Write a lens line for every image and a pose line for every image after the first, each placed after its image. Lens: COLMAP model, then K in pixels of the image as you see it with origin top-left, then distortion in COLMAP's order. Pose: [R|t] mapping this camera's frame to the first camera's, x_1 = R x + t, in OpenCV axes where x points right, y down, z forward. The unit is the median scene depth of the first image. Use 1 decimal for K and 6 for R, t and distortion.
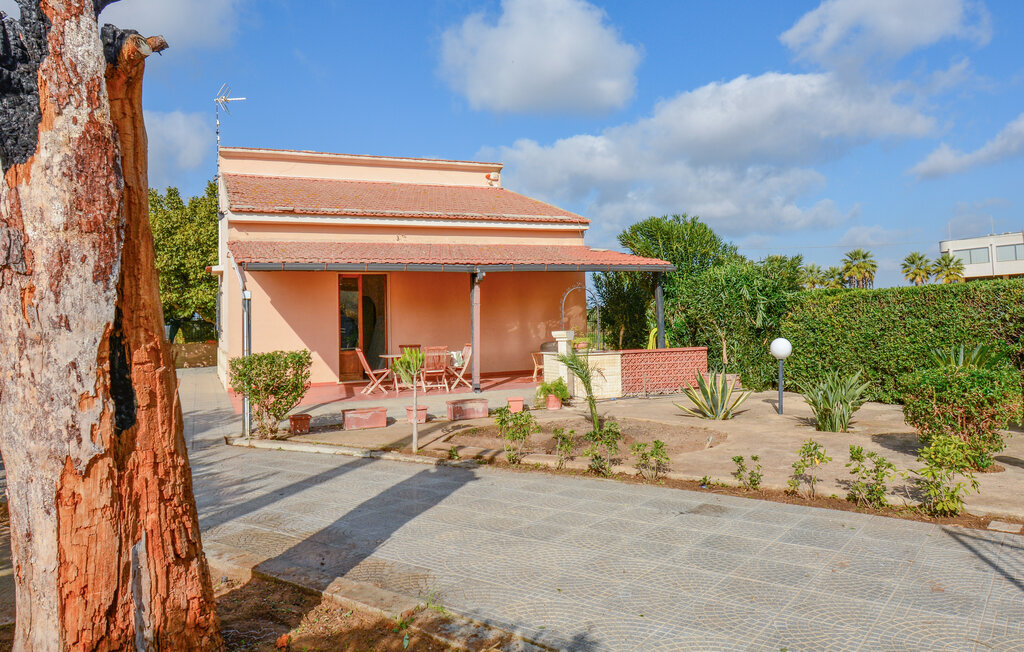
lens RADIAL K [[751.1, 0, 512.2], [0, 751.1, 325.4], [0, 0, 1]] dist [0.009092, 0.000945]
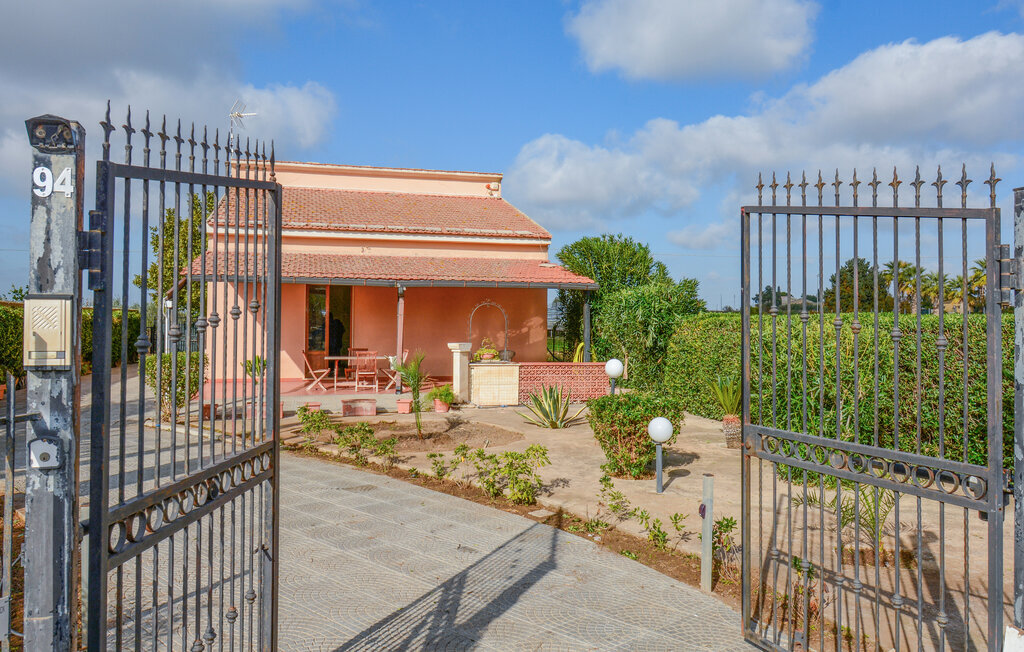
lens RADIAL K [[826.7, 0, 513.3], [0, 826.7, 323.9], [0, 0, 1]] dist [0.062463, -0.005155]
pose [[0.985803, 0.038859, -0.163347, 0.266767], [-0.038447, 0.999244, 0.005684, -0.023856], [0.163445, 0.000677, 0.986552, -0.156020]]
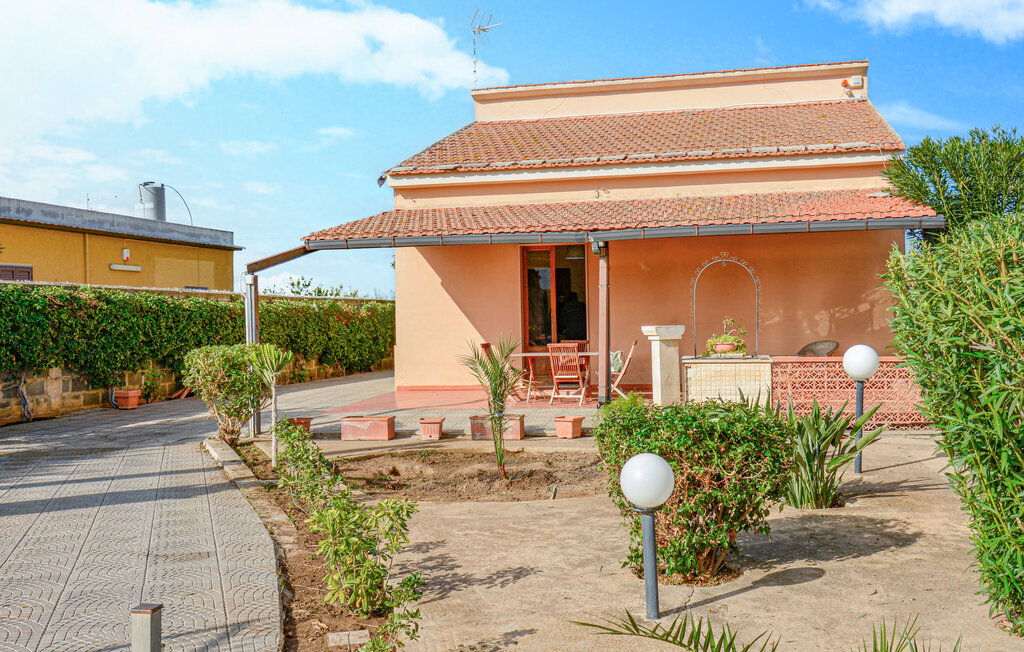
lens RADIAL K [[1101.2, 0, 509.7], [0, 1101.2, 327.6], [0, 0, 1]] dist [0.015130, 0.000000]
pose [[0.796328, 0.018040, -0.604596, 0.432067], [-0.006822, 0.999759, 0.020846, -0.008099], [0.604827, -0.012475, 0.796259, 0.092925]]
